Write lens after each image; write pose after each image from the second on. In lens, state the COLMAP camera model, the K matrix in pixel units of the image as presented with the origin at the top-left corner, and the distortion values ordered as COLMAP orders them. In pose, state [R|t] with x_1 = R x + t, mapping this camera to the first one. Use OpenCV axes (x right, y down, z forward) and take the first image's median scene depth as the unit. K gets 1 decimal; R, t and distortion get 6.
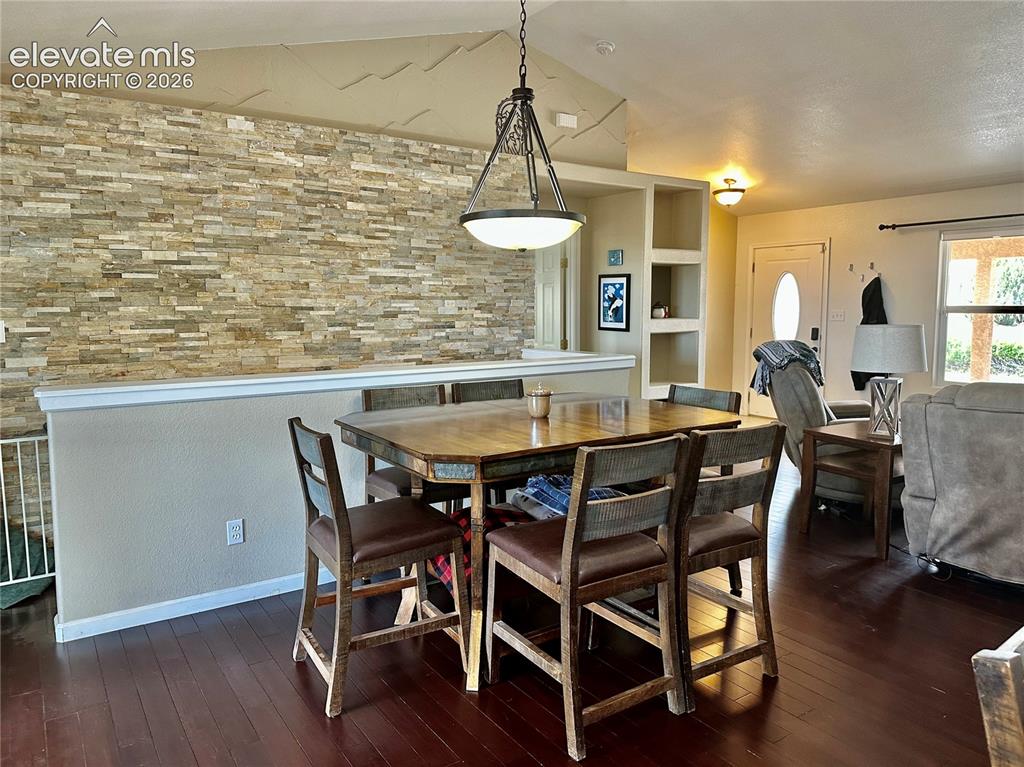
lens RADIAL K [[718.7, 0, 512.0], [0, 718.7, 383.5], [0, 0, 1]] dist [0.210402, -0.416892]
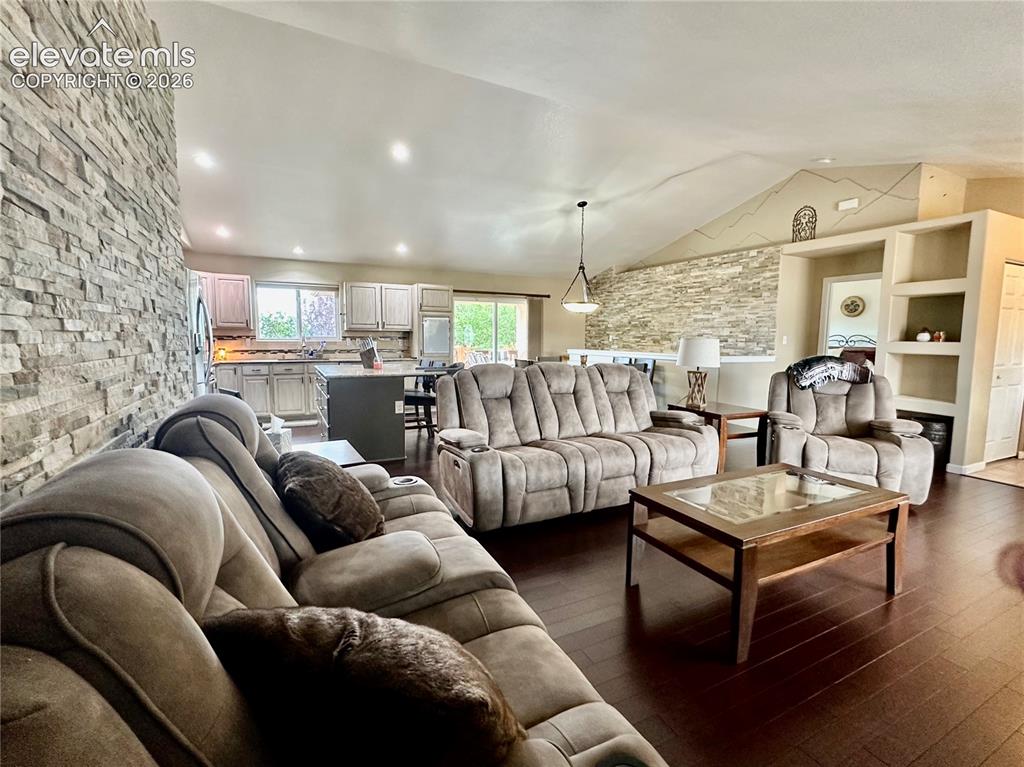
lens RADIAL K [[459.1, 0, 512.0], [0, 459.1, 383.5], [0, 0, 1]] dist [0.000254, 0.000070]
pose [[-0.131154, 0.103501, -0.985944, 1.288110], [-0.116436, 0.986043, 0.119000, -0.045831], [0.984501, 0.130407, -0.117272, 0.582289]]
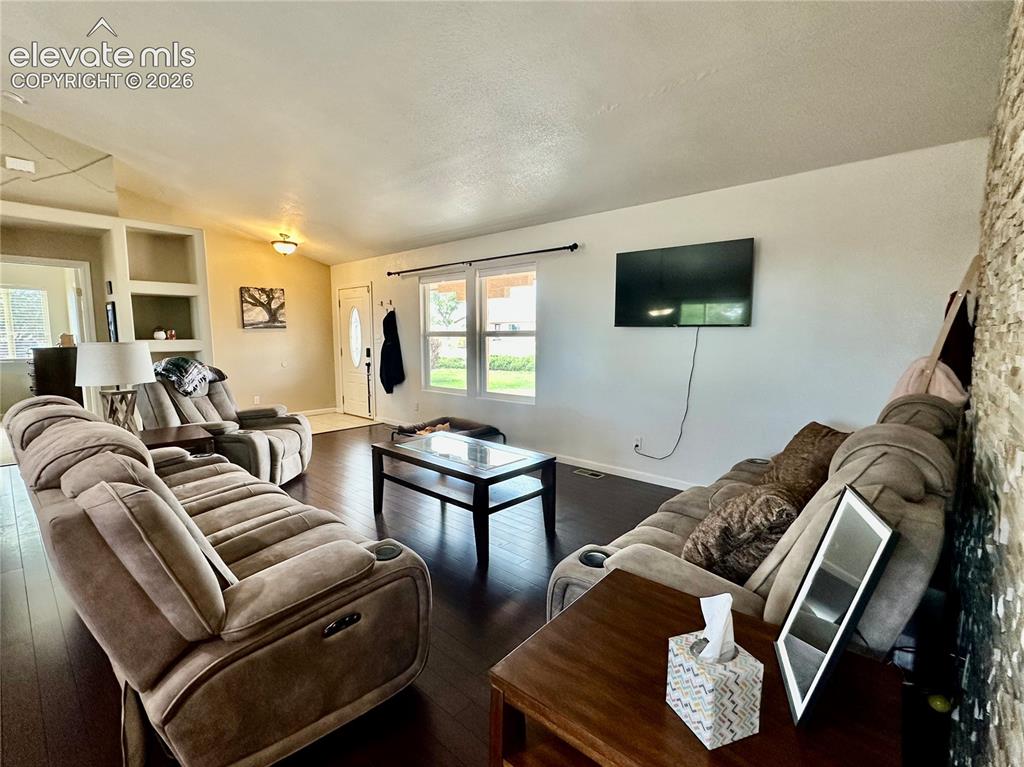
lens RADIAL K [[467.6, 0, 512.0], [0, 467.6, 383.5], [0, 0, 1]] dist [-0.015272, 0.000100]
pose [[0.972043, -0.020919, 0.233867, 0.745694], [0.021209, 0.999774, 0.001273, -0.009826], [-0.233841, 0.003722, 0.972268, 0.167987]]
